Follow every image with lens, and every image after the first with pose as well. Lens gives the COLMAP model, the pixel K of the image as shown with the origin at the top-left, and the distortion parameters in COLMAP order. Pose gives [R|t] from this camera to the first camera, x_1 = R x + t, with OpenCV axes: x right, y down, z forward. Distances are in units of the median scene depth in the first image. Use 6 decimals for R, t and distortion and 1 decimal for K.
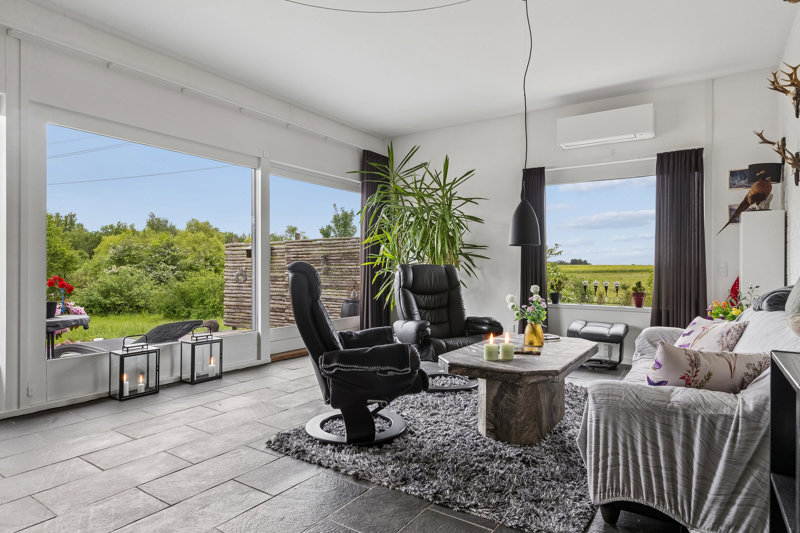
lens RADIAL K [[458.5, 0, 399.1], [0, 458.5, 270.4], [0, 0, 1]] dist [0.004215, 0.003754]
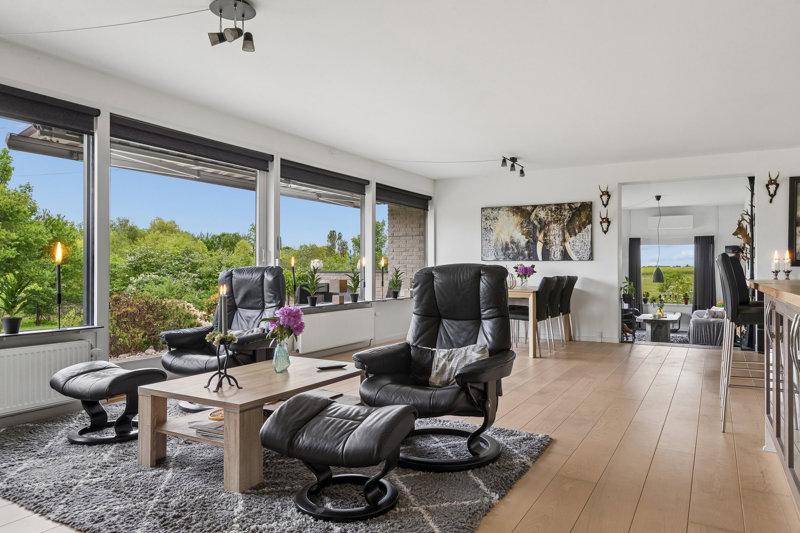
lens RADIAL K [[536.9, 0, 401.1], [0, 536.9, 266.6], [0, 0, 1]] dist [0.016675, -0.010655]
pose [[0.997982, -0.003292, 0.063414, -0.989830], [0.004044, 0.999923, -0.011735, -0.073749], [-0.063370, 0.011967, 0.997918, -1.465843]]
